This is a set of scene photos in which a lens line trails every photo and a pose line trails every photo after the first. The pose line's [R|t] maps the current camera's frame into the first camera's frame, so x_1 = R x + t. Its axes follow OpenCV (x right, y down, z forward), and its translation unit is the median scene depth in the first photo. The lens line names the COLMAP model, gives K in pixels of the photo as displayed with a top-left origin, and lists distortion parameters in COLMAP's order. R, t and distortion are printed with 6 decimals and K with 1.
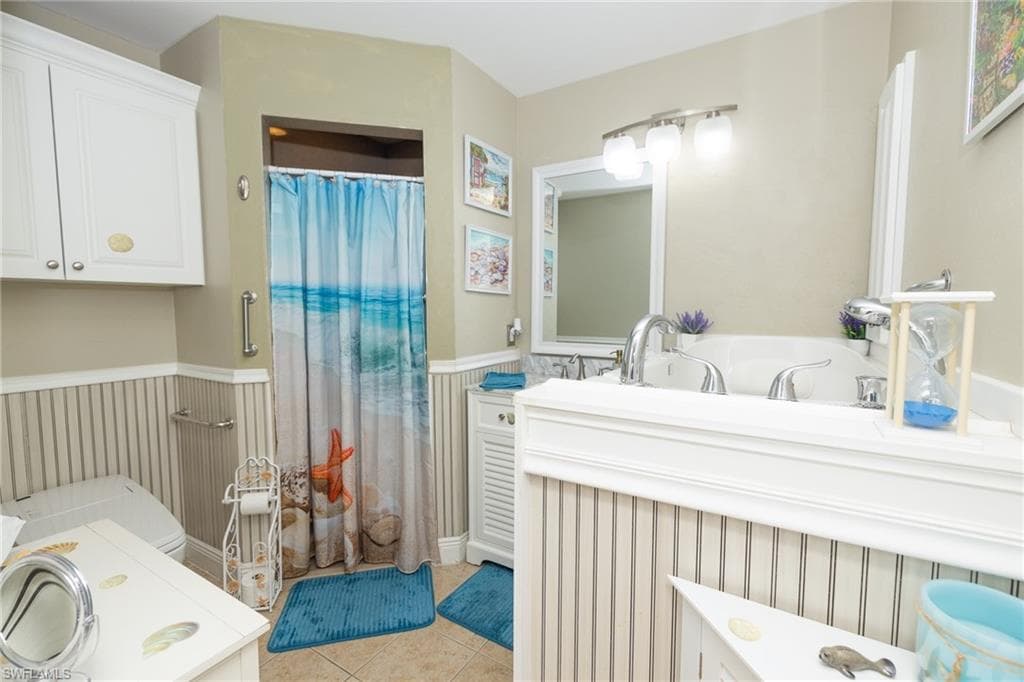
lens RADIAL K [[429.8, 0, 521.8], [0, 429.8, 339.4], [0, 0, 1]] dist [0.000408, -0.000482]
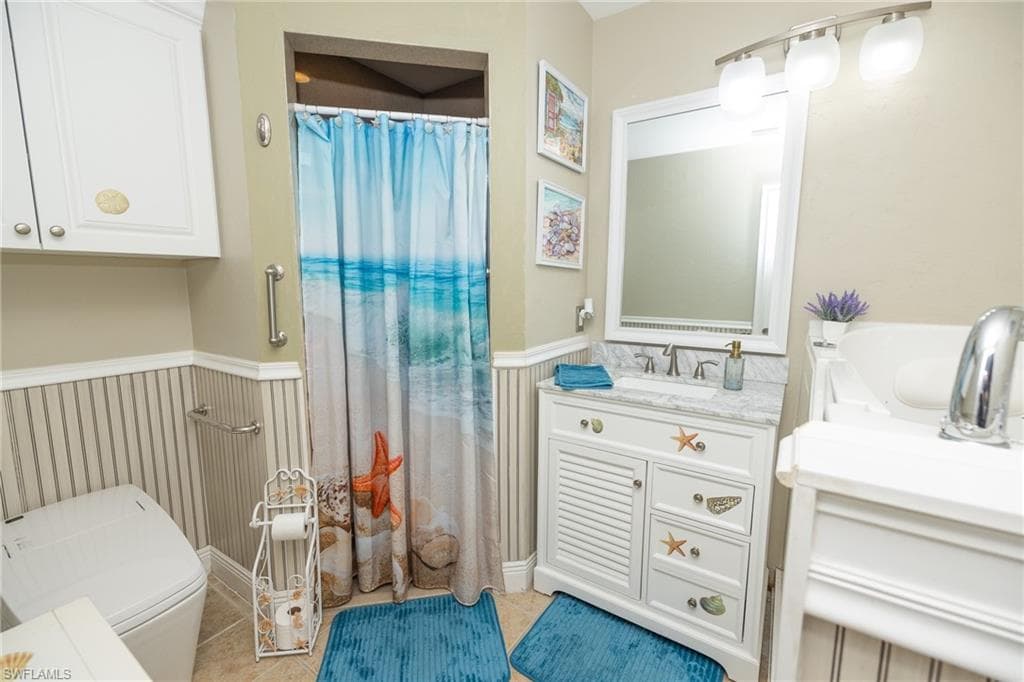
lens RADIAL K [[423.2, 0, 513.5], [0, 423.2, 339.1], [0, 0, 1]] dist [-0.000114, -0.000197]
pose [[0.998786, 0.008584, -0.048510, -0.140726], [-0.005707, 0.998234, 0.059123, -0.022012], [0.048932, -0.058775, 0.997071, 0.213594]]
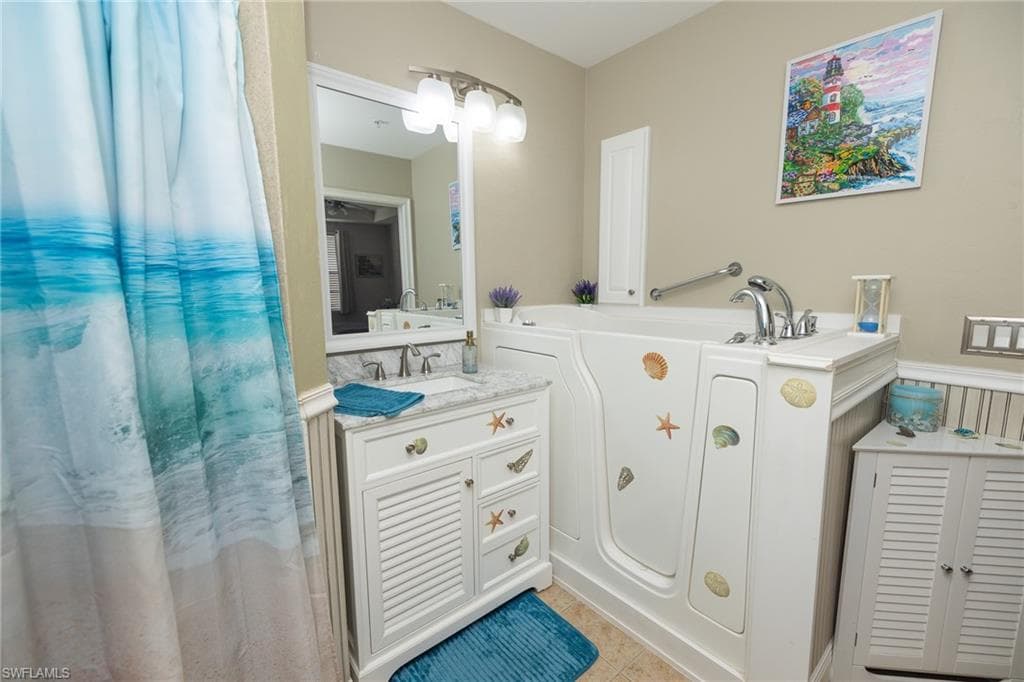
lens RADIAL K [[433.2, 0, 508.5], [0, 433.2, 340.1], [0, 0, 1]] dist [0.002271, -0.000237]
pose [[0.336646, -0.129743, 0.932650, -0.596705], [0.077144, 0.990933, 0.110005, -0.049706], [-0.938466, 0.034915, 0.343603, 0.611787]]
